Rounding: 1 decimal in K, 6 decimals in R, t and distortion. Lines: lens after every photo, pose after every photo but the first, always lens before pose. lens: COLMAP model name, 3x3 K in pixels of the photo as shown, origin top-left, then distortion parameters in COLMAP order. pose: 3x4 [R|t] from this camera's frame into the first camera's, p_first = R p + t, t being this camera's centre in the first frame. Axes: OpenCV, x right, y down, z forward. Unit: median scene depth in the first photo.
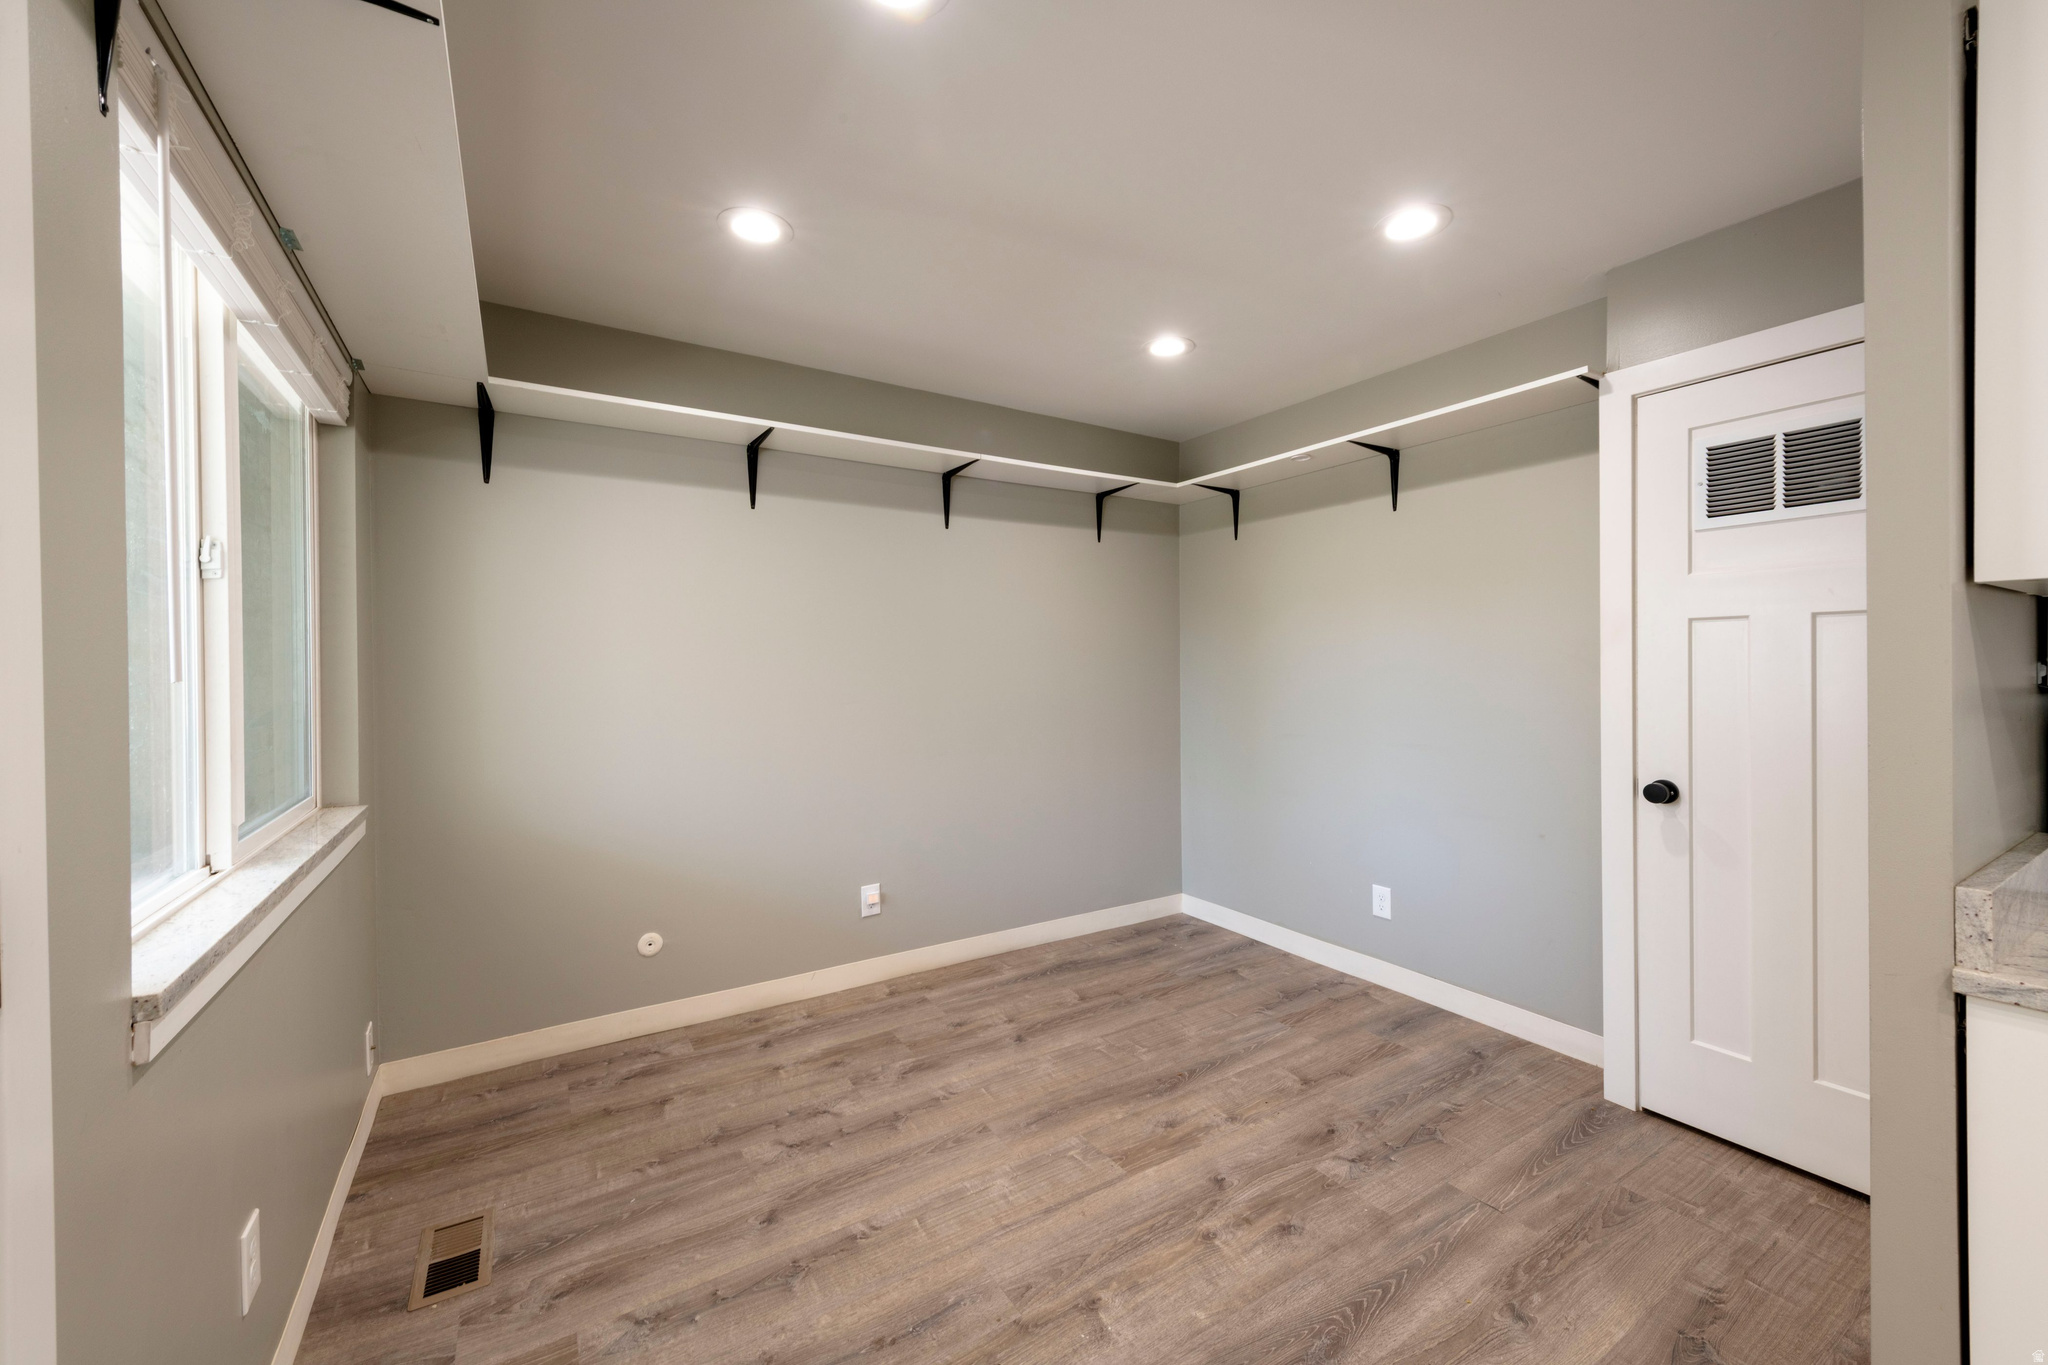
lens RADIAL K [[796.7, 0, 1028.9], [0, 796.7, 674.1], [0, 0, 1]] dist [0.012685, -0.004058]
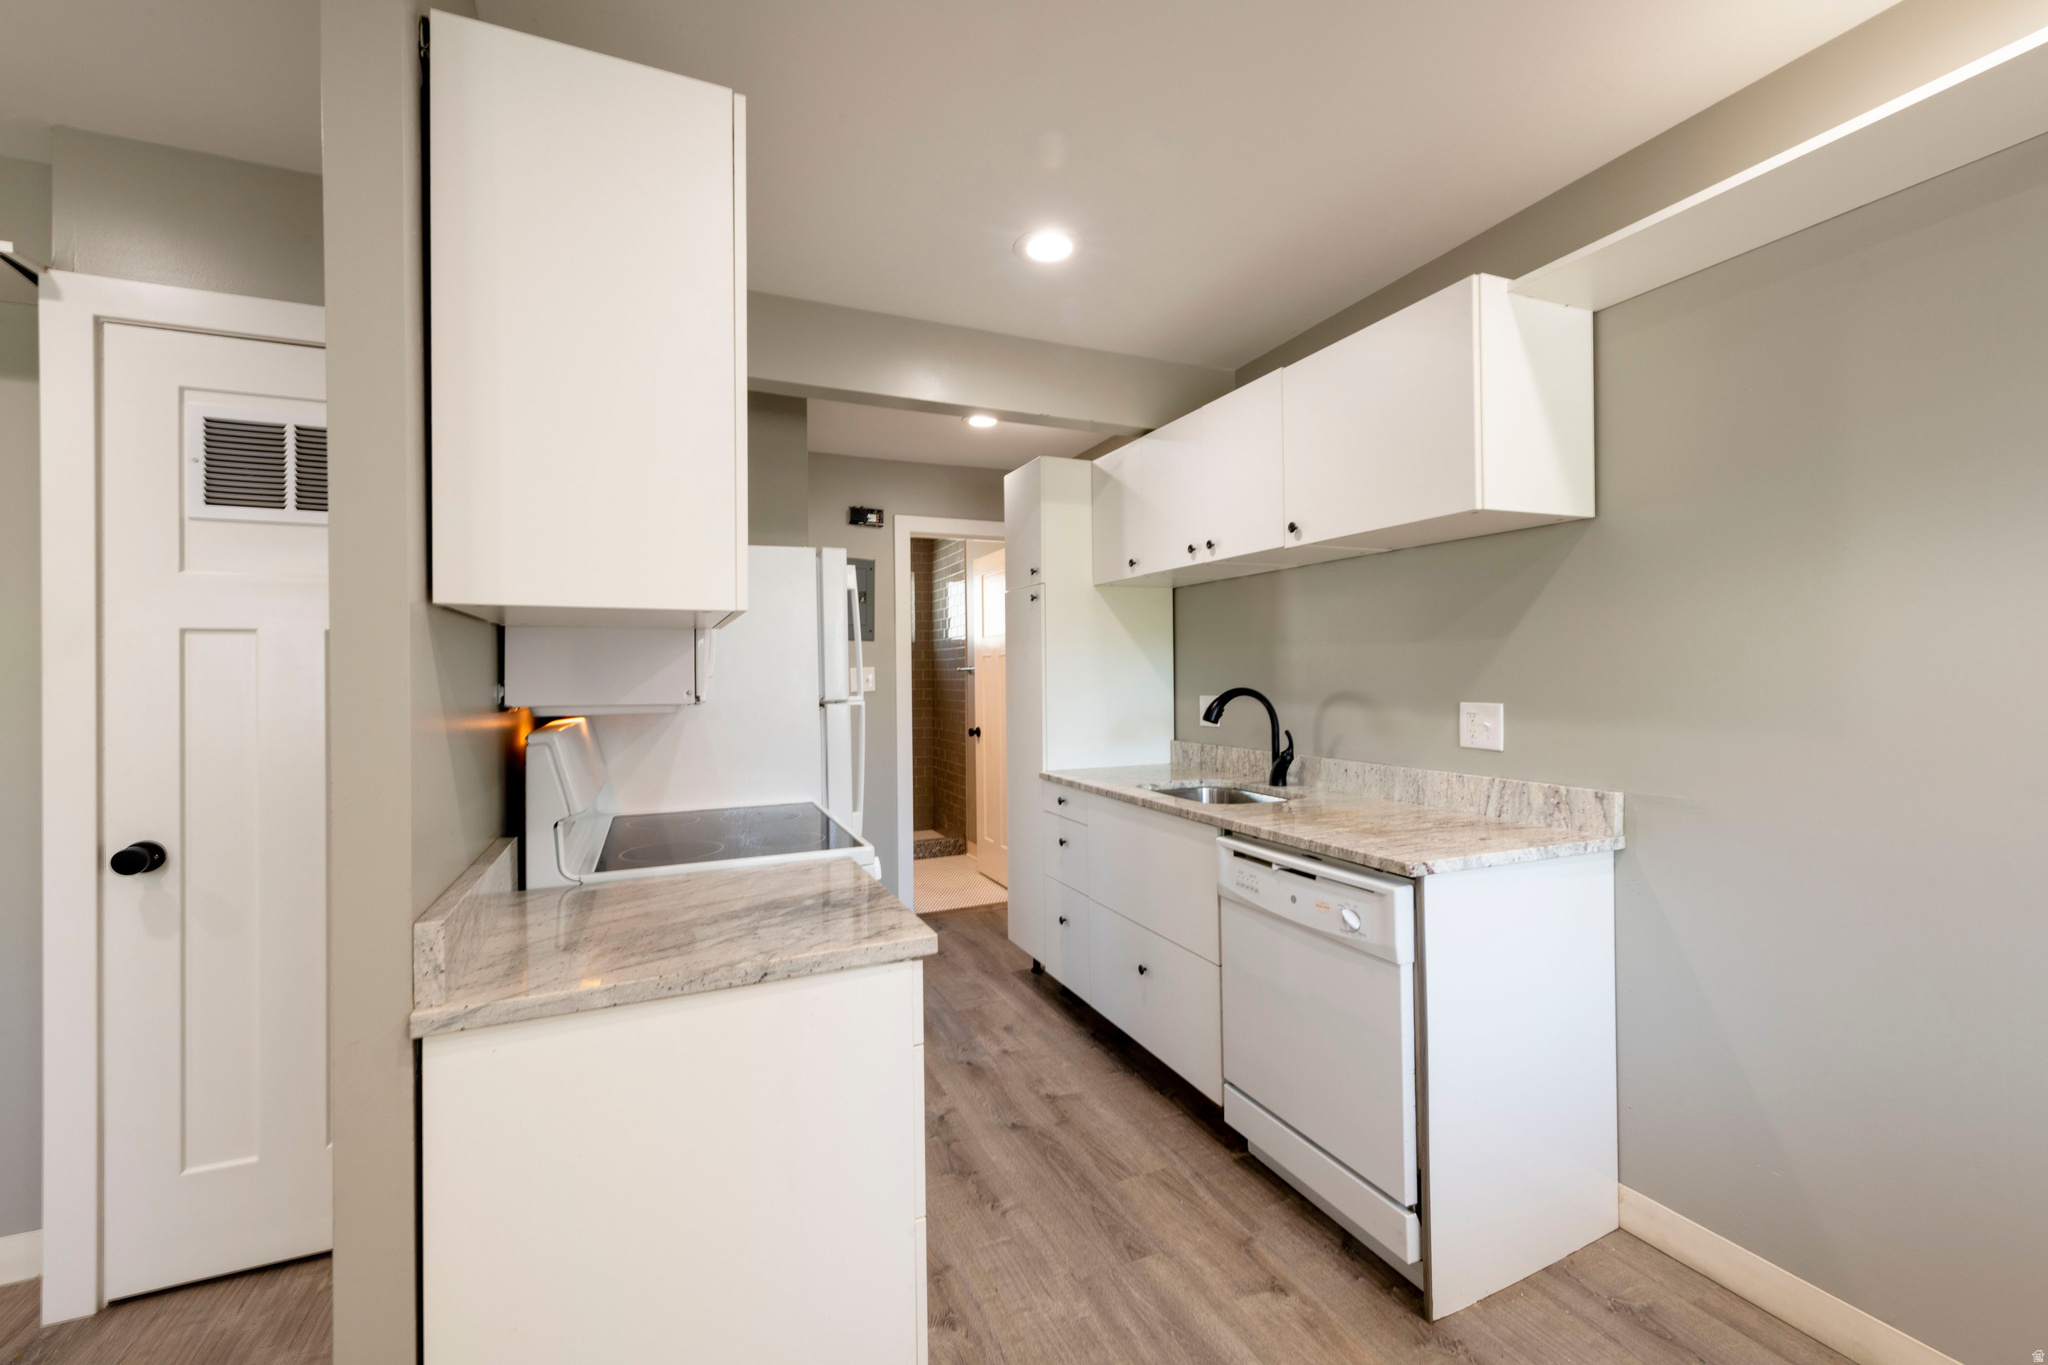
lens RADIAL K [[828.6, 0, 1024.6], [0, 828.6, 672.3], [0, 0, 1]] dist [0.010037, -0.001340]
pose [[0.143634, 0.012078, 0.989557, 0.136511], [0.014866, 0.999786, -0.014361, -0.002597], [-0.989519, 0.016774, 0.143424, 0.071012]]
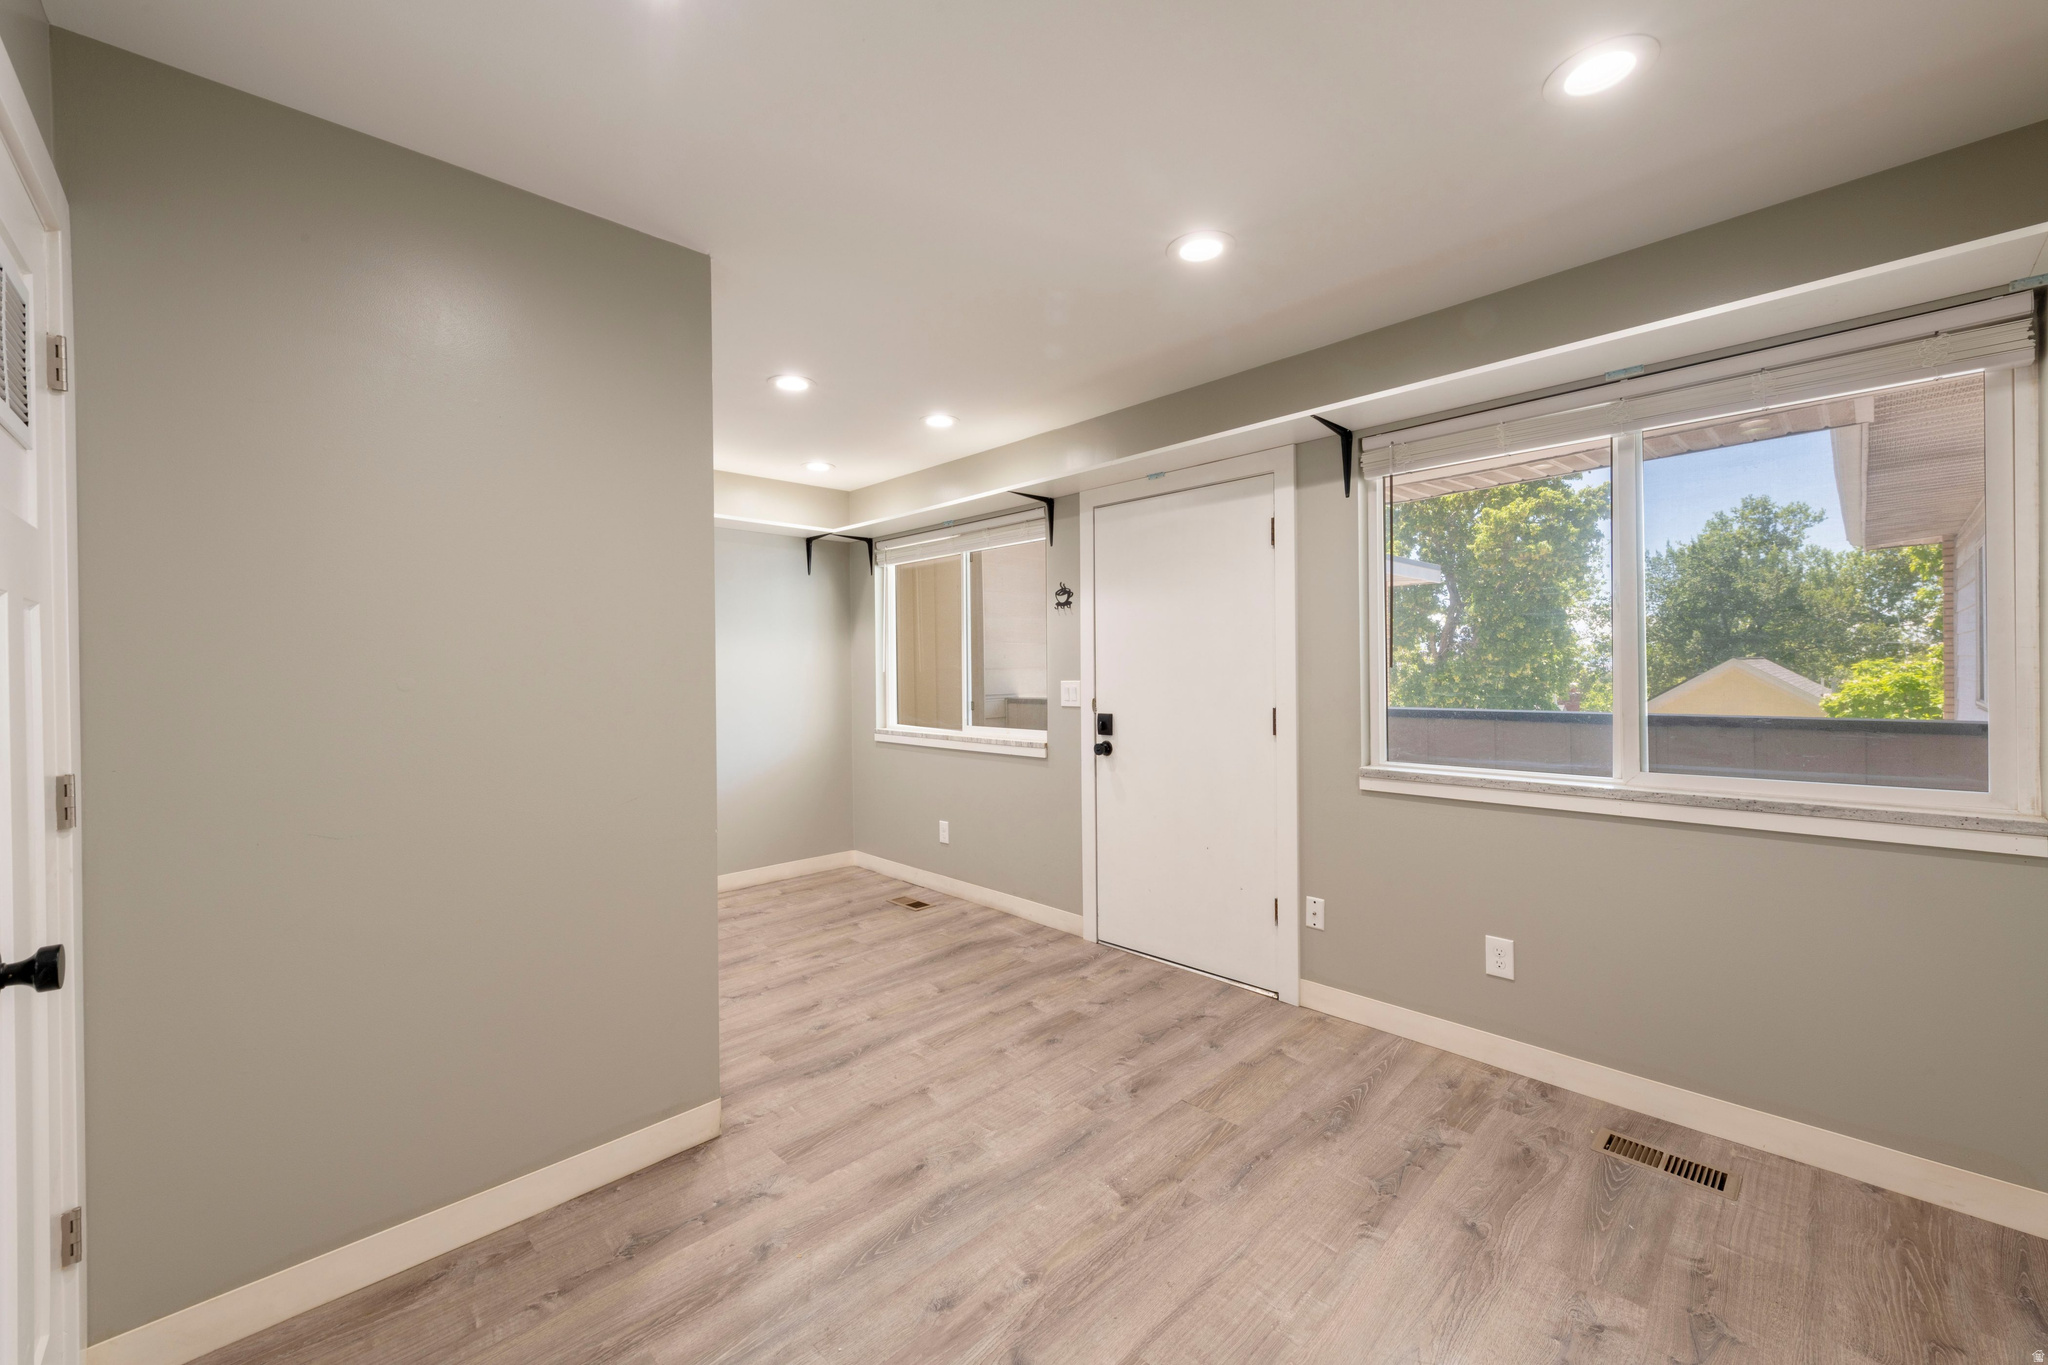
lens RADIAL K [[796.7, 0, 1025.3], [0, 796.7, 670.3], [0, 0, 1]] dist [0.012685, -0.004058]
pose [[-0.978370, 0.020774, -0.205818, 0.335370], [0.018983, 0.999763, 0.010674, -0.015289], [0.205991, 0.006536, -0.978532, 1.565379]]
